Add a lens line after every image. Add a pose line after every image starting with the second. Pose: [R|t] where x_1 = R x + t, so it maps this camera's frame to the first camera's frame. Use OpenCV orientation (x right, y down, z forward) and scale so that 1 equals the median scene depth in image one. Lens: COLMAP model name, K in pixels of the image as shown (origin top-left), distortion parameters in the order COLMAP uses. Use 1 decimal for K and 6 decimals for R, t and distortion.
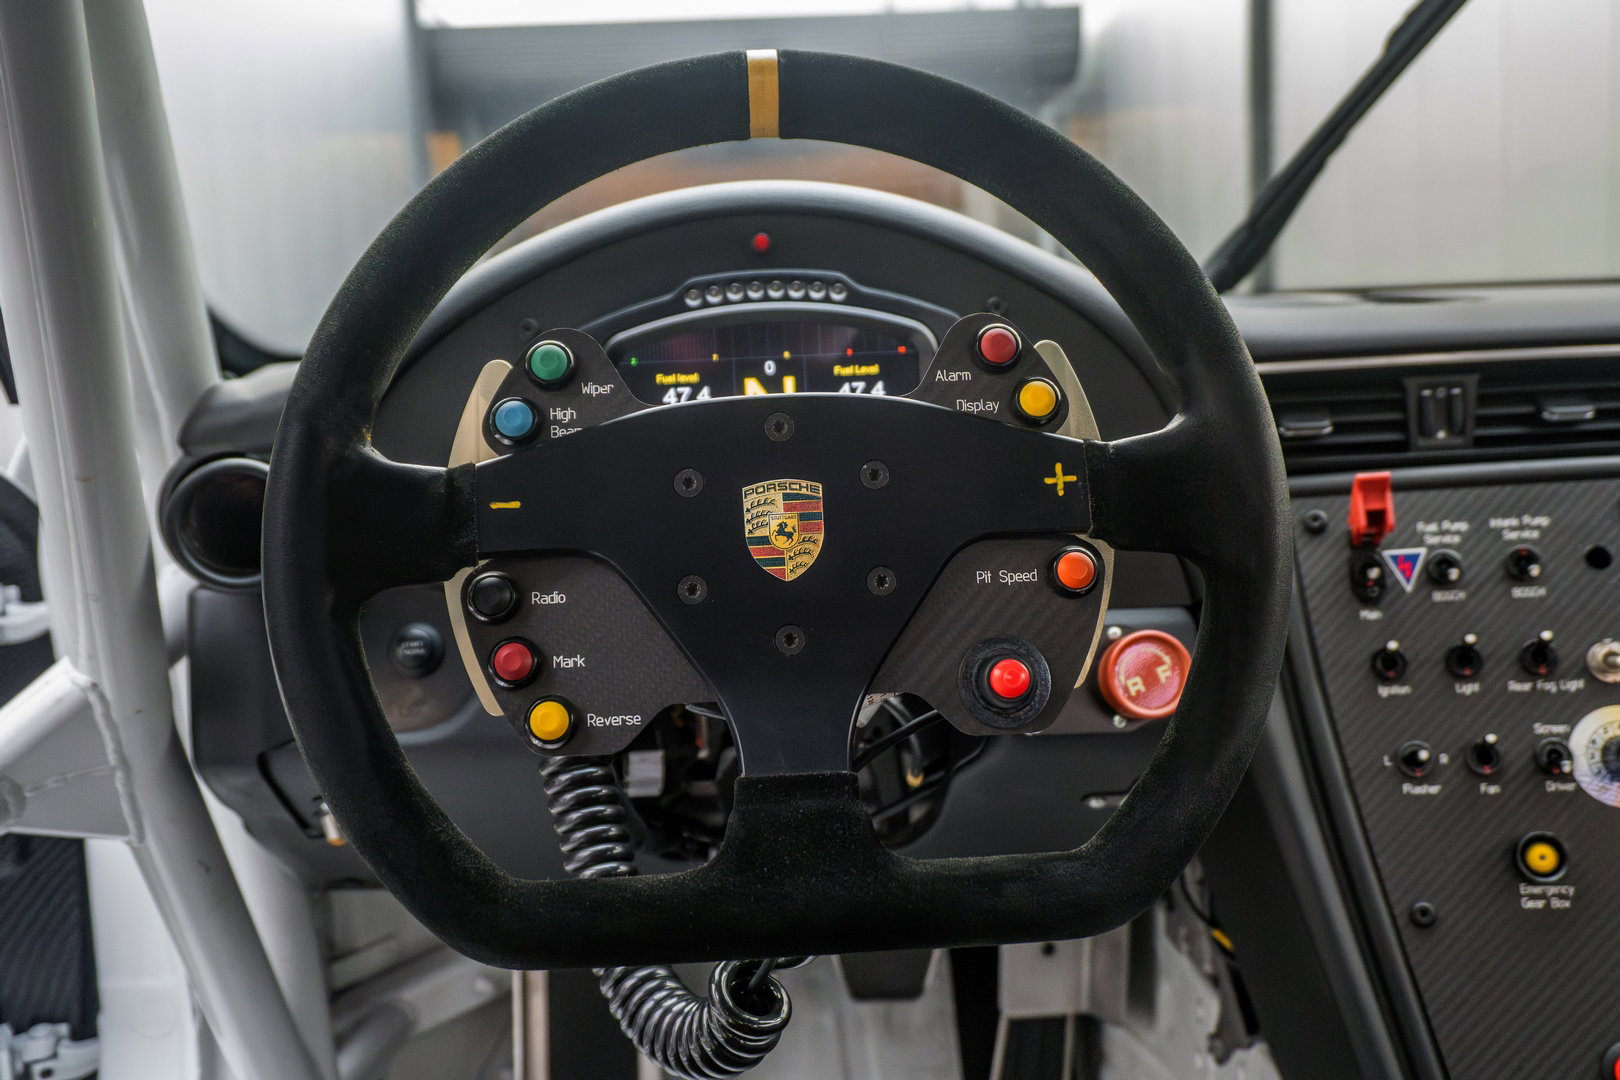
lens RADIAL K [[1442.6, 0, 810.0], [0, 1442.6, 540.0], [0, 0, 1]] dist [-0.013003, -0.010137]
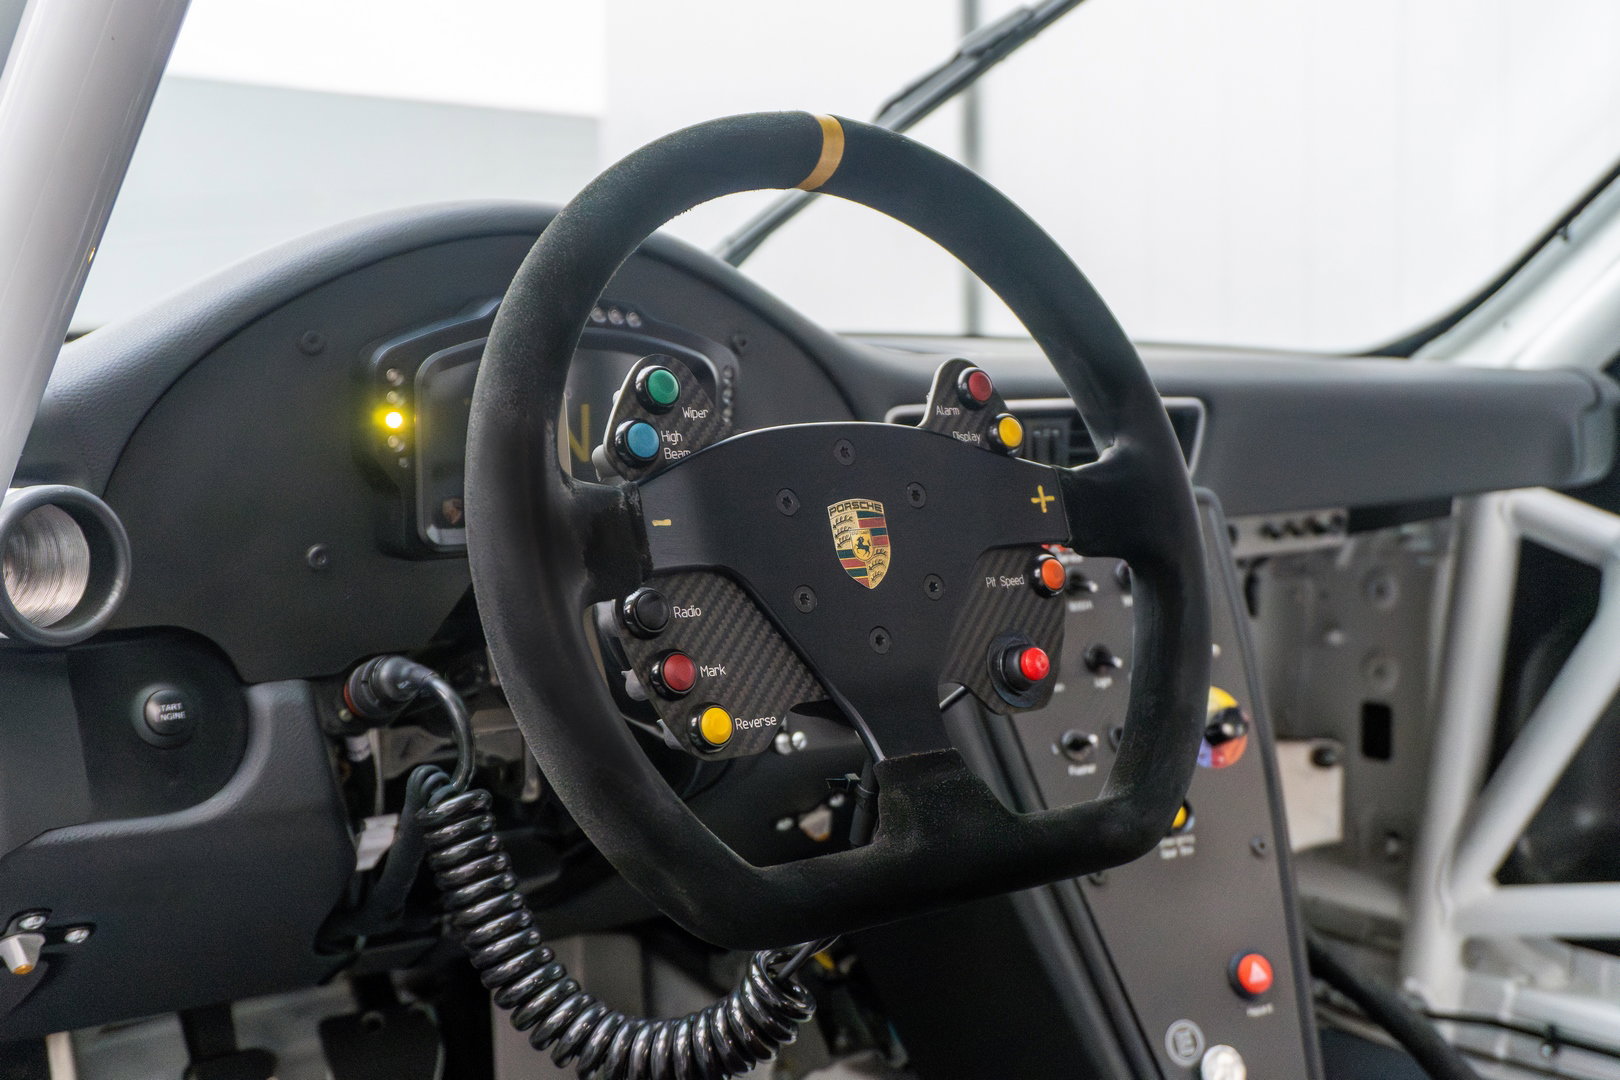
lens RADIAL K [[1823.0, 0, 810.0], [0, 1823.0, 540.0], [0, 0, 1]] dist [0.020442, -0.006388]
pose [[0.814315, -0.011794, 0.580303, -0.861282], [0.035147, 0.998961, -0.029019, 0.029323], [-0.579358, 0.044026, 0.813883, -0.128715]]
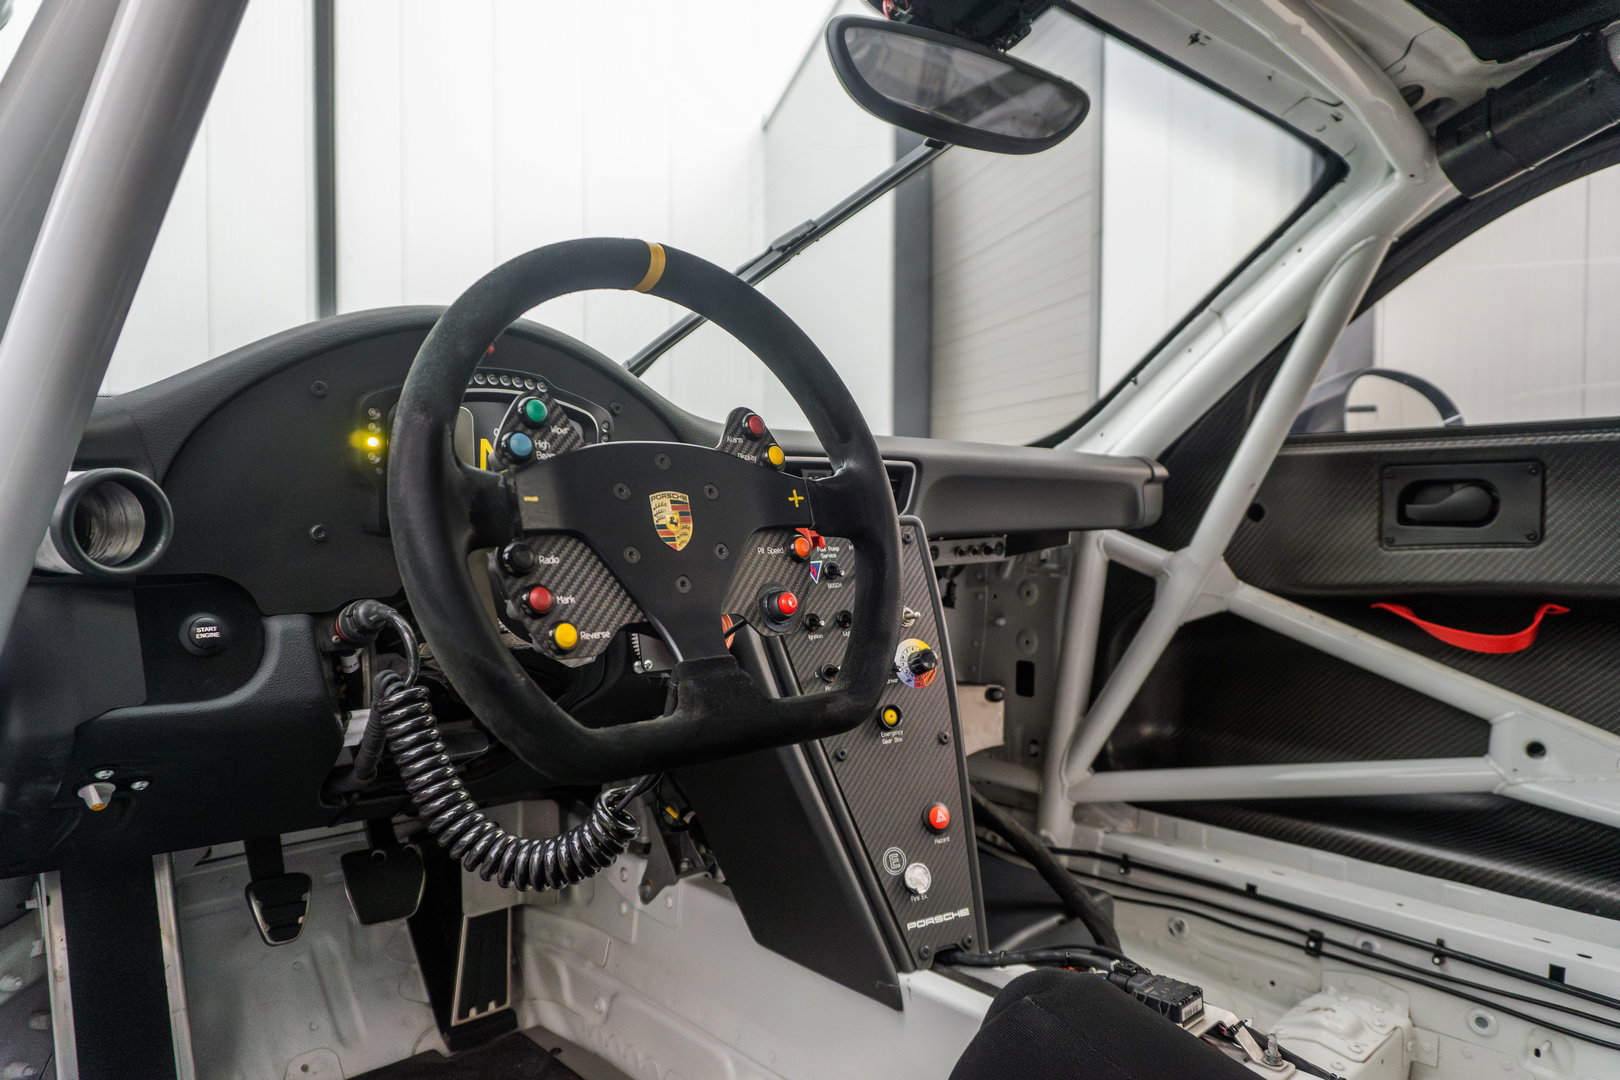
lens RADIAL K [[1089.5, 0, 810.0], [0, 1089.5, 540.0], [0, 0, 1]] dist [-0.012760, -0.000860]
pose [[0.756980, 0.024355, 0.652984, -0.725094], [0.023720, 0.997622, -0.064706, 0.101111], [-0.653007, 0.064470, 0.754603, -0.074945]]
